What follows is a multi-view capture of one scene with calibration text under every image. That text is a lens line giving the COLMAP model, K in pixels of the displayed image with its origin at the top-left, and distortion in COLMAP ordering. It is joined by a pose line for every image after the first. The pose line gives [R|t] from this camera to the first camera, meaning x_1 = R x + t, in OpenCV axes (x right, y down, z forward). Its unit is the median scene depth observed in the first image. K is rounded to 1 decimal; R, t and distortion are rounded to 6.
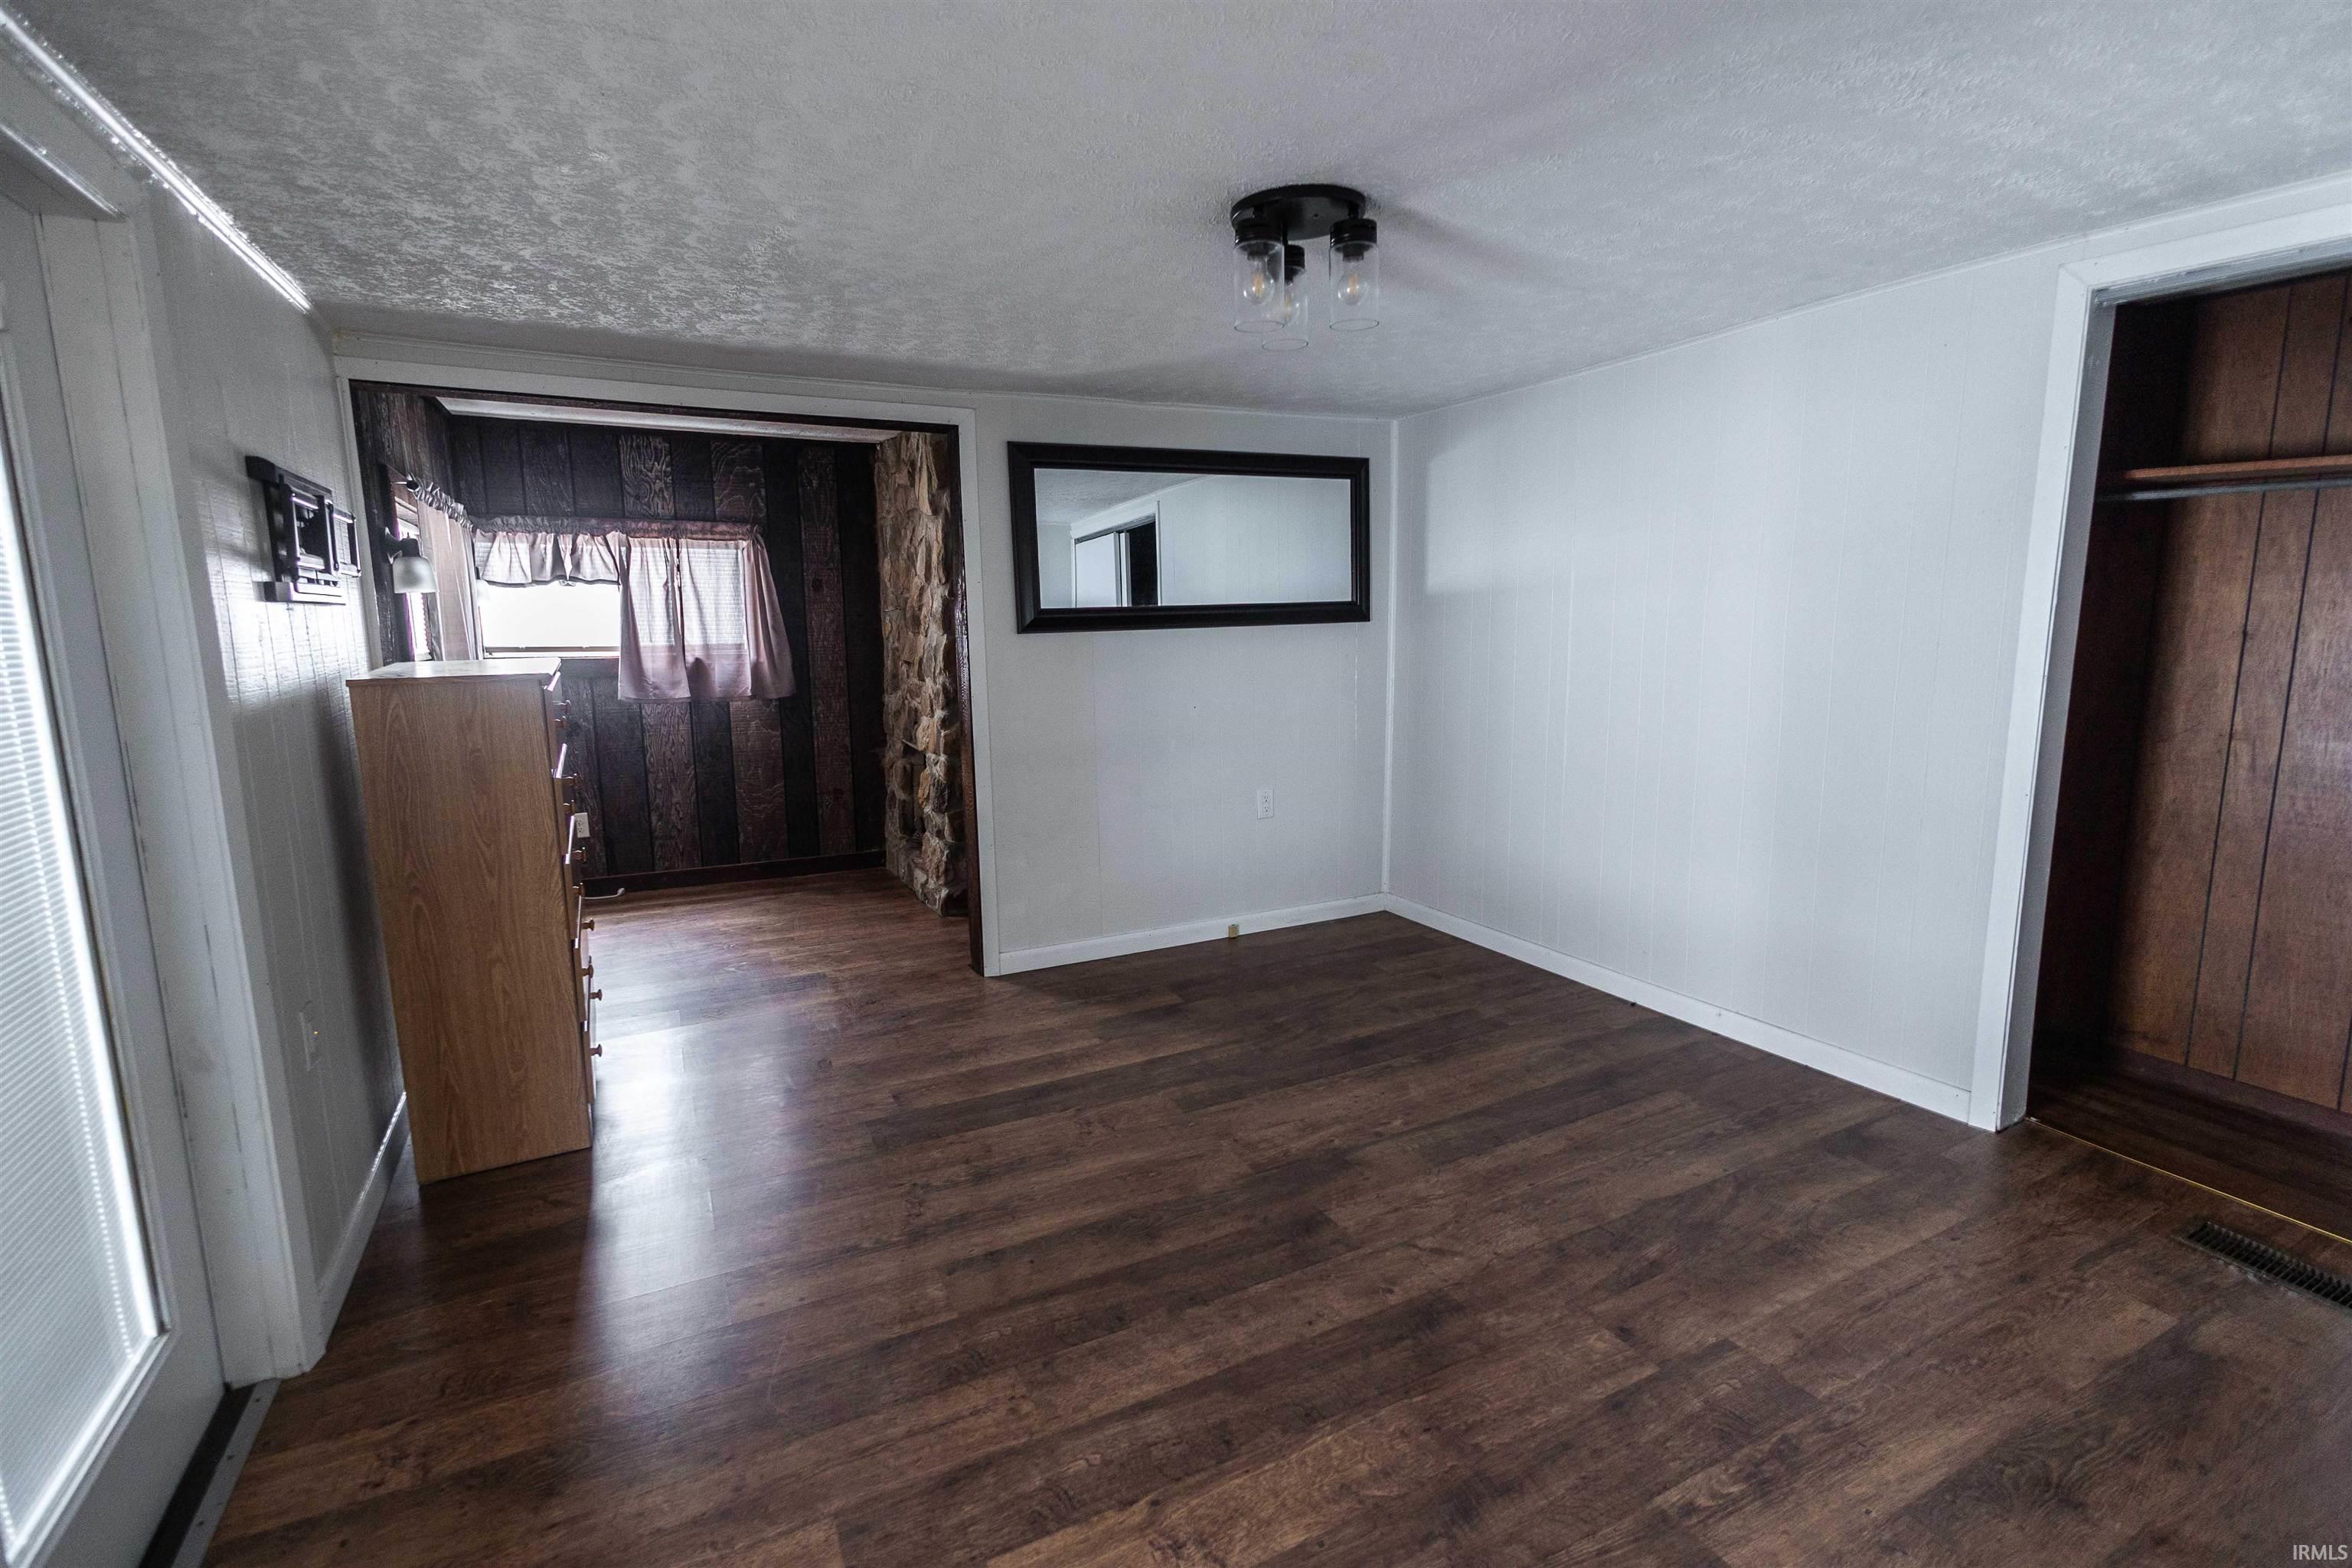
lens RADIAL K [[1034.6, 0, 1176.0], [0, 1034.6, 784.0], [0, 0, 1]] dist [0.002668, -0.000596]
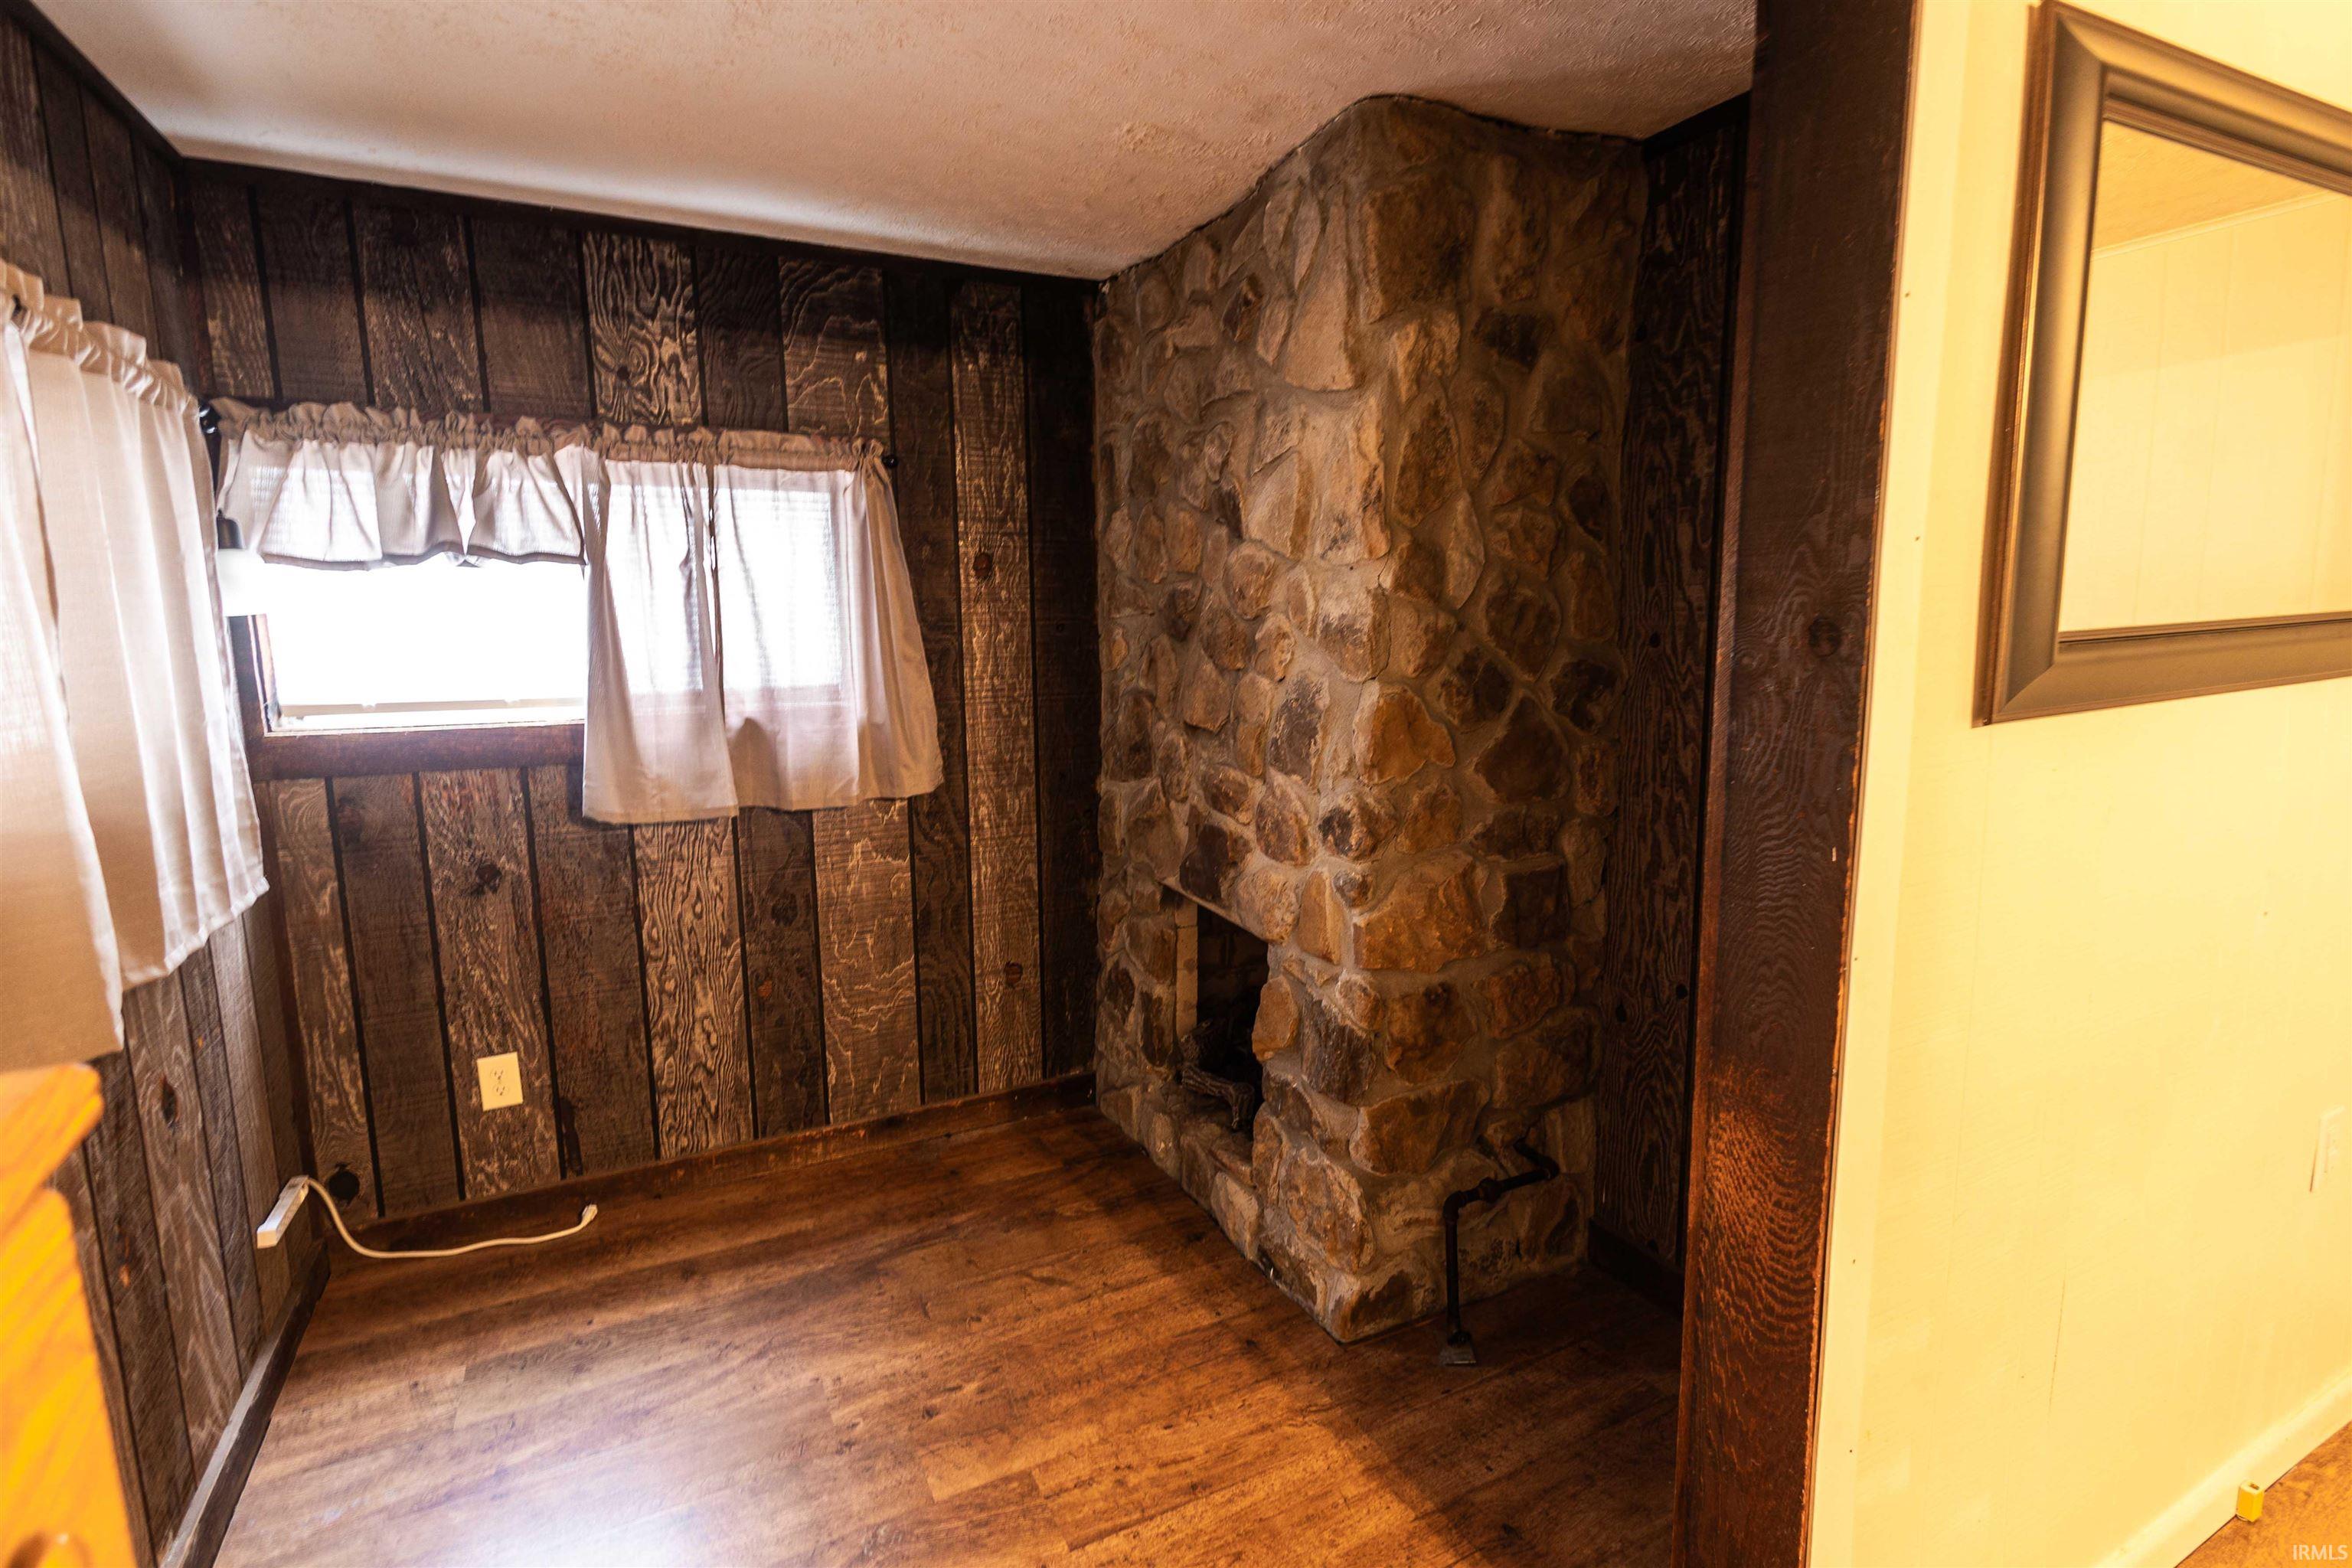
lens RADIAL K [[1093.1, 0, 1176.0], [0, 1093.1, 784.0], [0, 0, 1]] dist [0.011802, -0.000042]
pose [[0.999971, -0.001376, -0.007504, -0.267568], [0.001373, 0.999999, -0.000328, -0.093052], [0.007504, 0.000318, 0.999972, 0.507270]]
